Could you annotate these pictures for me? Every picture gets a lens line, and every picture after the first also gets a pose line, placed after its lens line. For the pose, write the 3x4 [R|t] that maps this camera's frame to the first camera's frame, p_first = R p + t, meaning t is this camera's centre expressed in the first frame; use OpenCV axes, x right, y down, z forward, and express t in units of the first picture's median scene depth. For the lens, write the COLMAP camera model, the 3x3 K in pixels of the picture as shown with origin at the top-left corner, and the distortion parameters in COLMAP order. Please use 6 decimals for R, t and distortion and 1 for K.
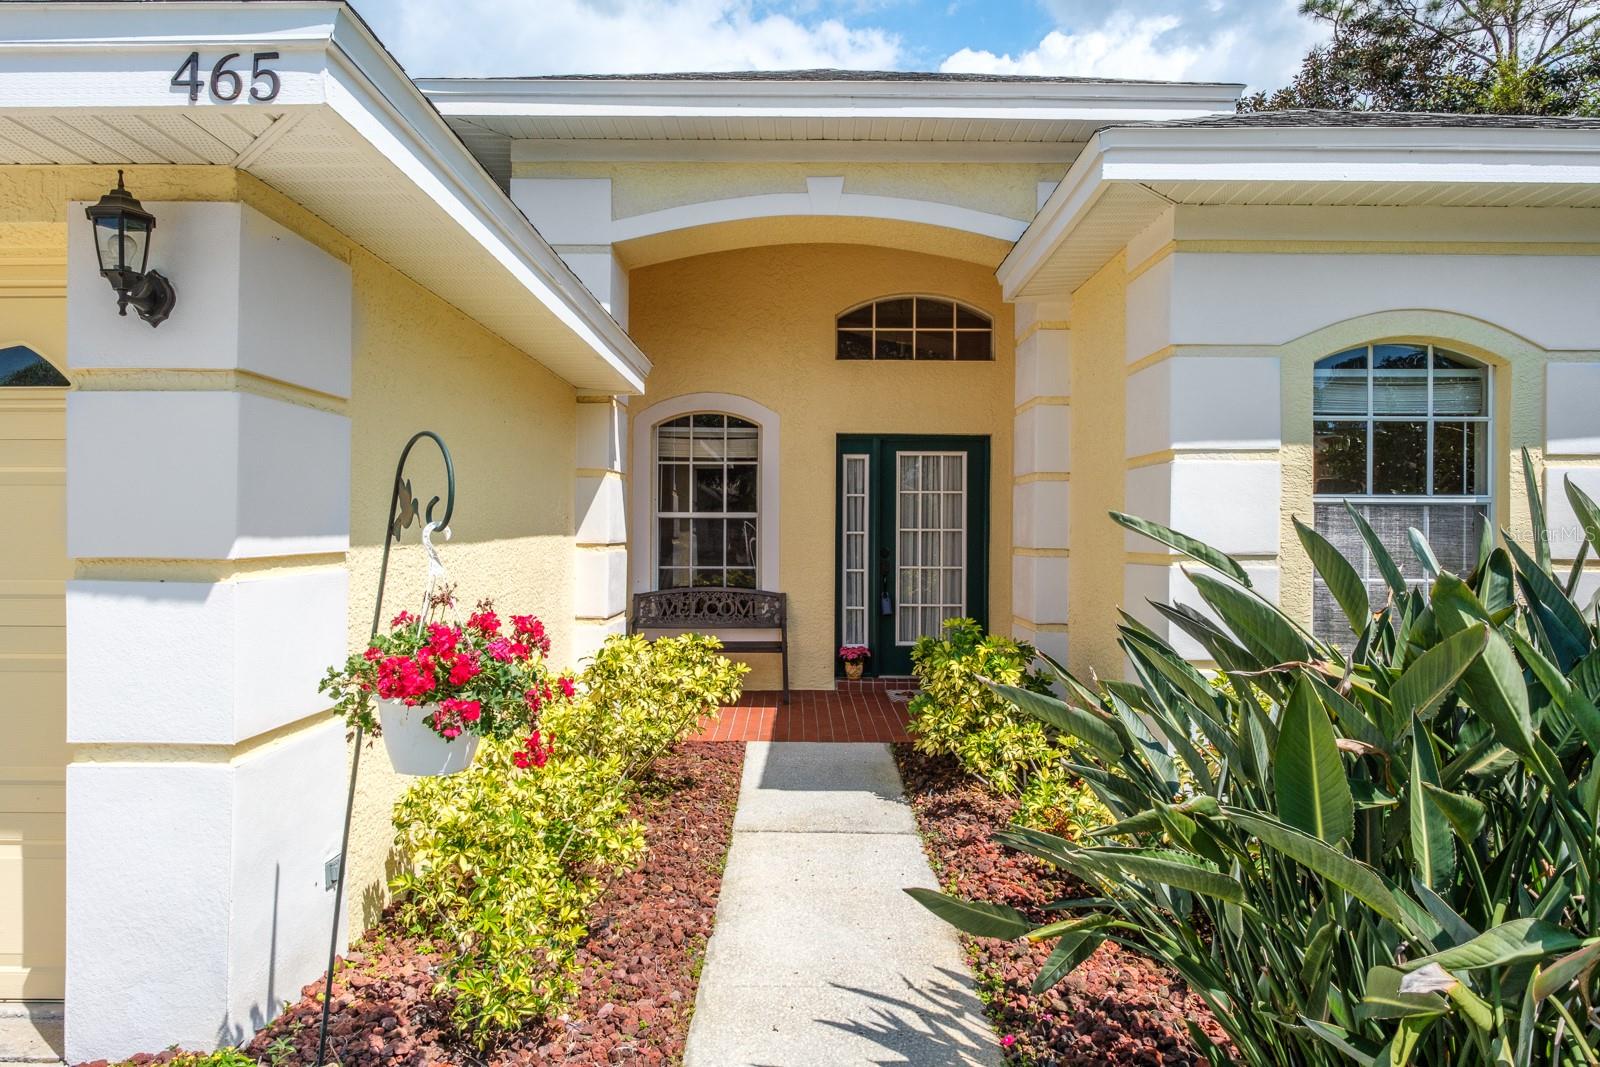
lens RADIAL K [[971.1, 0, 790.9], [0, 971.1, 533.0], [0, 0, 1]] dist [0.000020, 0.000329]
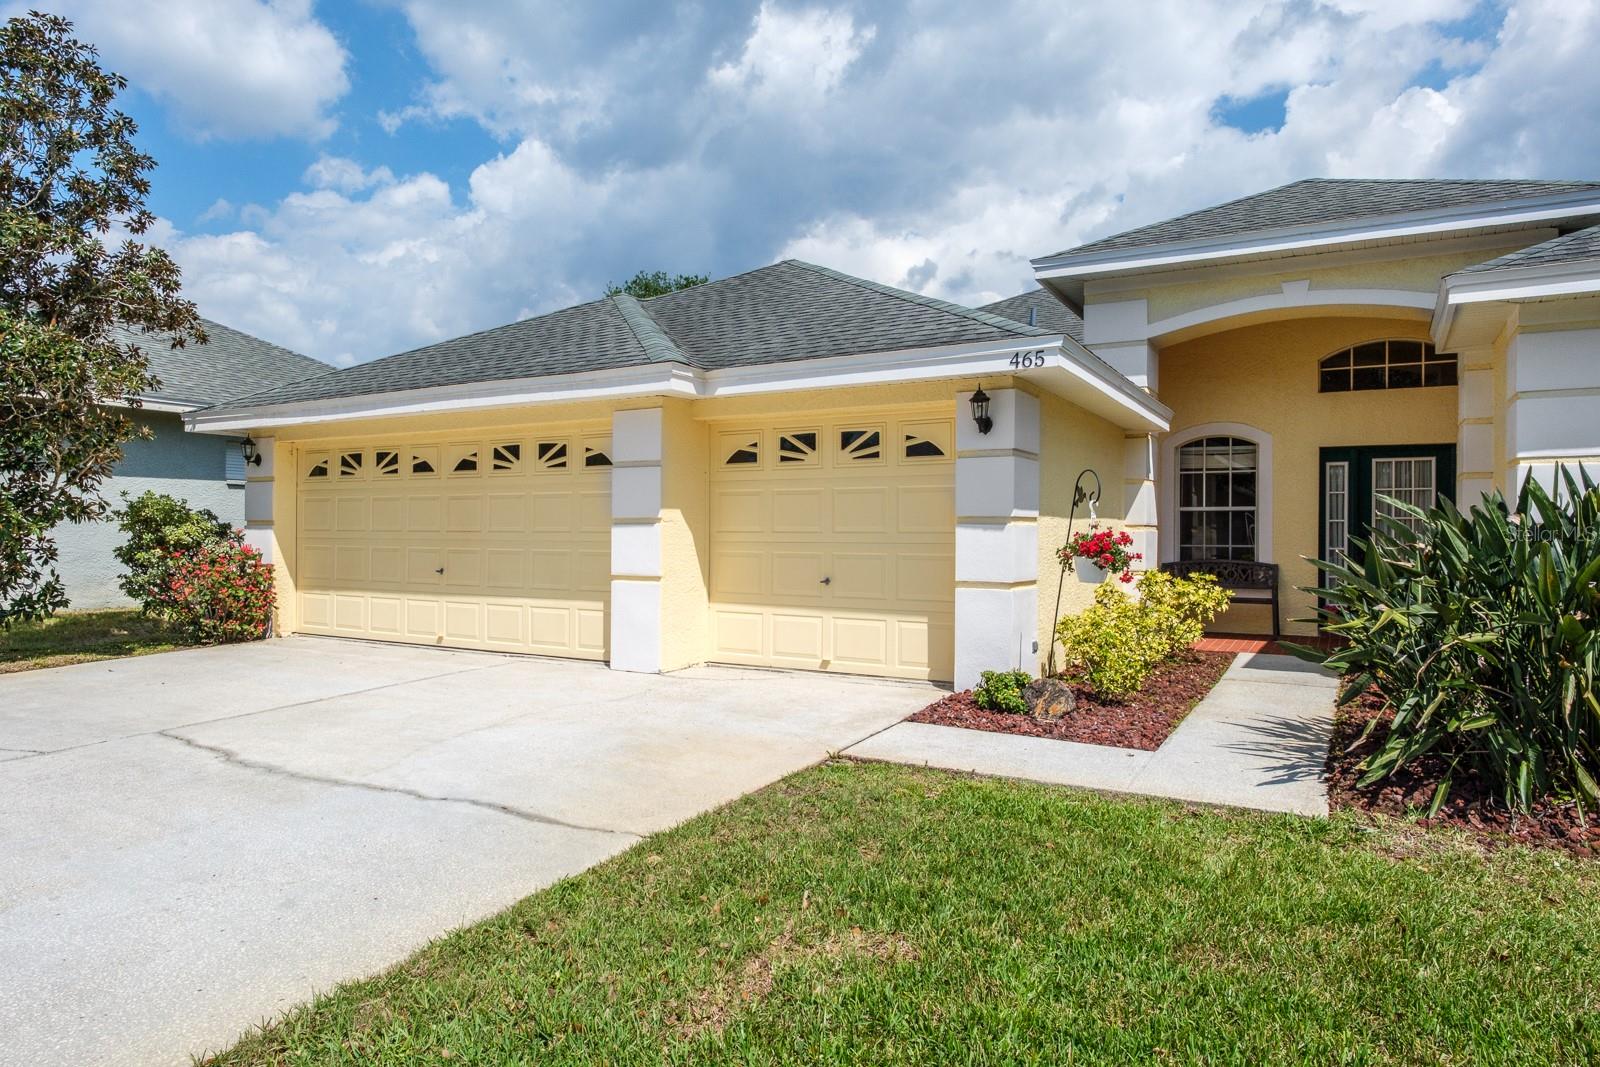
lens RADIAL K [[967.8, 0, 800.0], [0, 967.8, 533.5], [0, 0, 1]] dist [-0.006837, 0.000827]
pose [[0.869316, -0.000252, -0.494256, 0.101245], [-0.003698, 0.999969, -0.007013, 0.036566], [0.494242, 0.007924, 0.869288, -0.644263]]
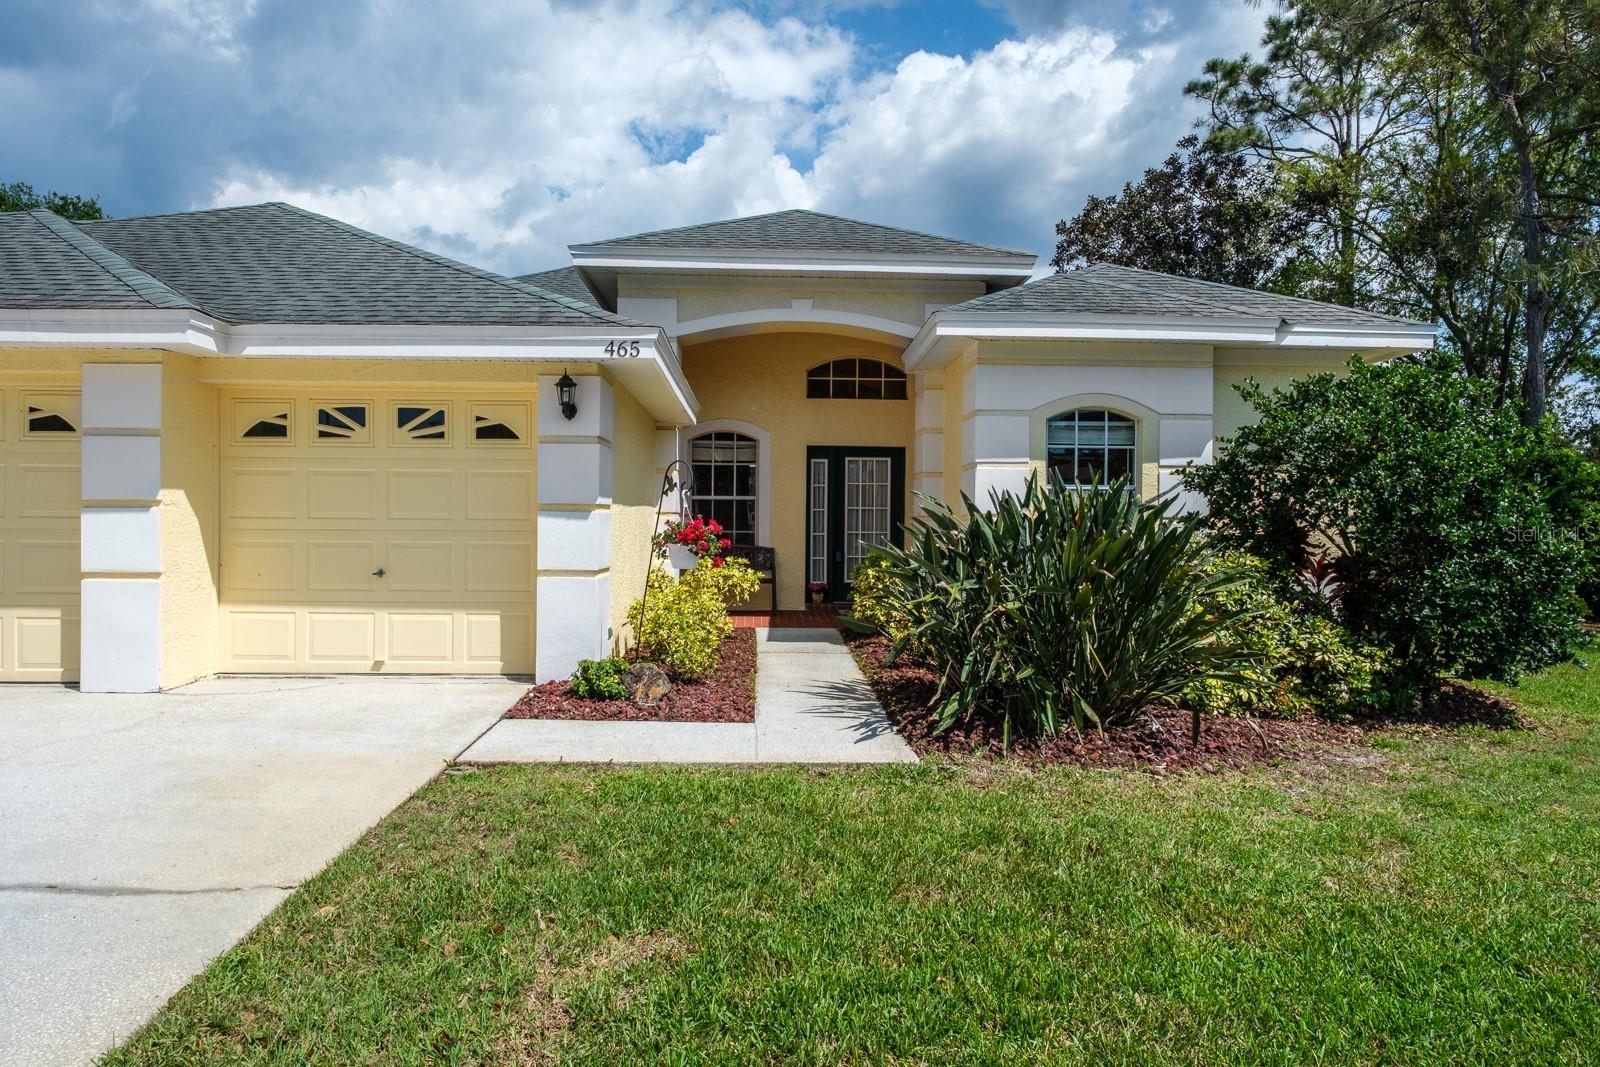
lens RADIAL K [[968.9, 0, 777.2], [0, 968.9, 533.0], [0, 0, 1]] dist [-0.006301, 0.001053]
pose [[0.999689, 0.003680, 0.024655, -0.046954], [-0.003843, 0.999971, 0.006571, 0.033602], [-0.024630, -0.006664, 0.999674, -0.673652]]
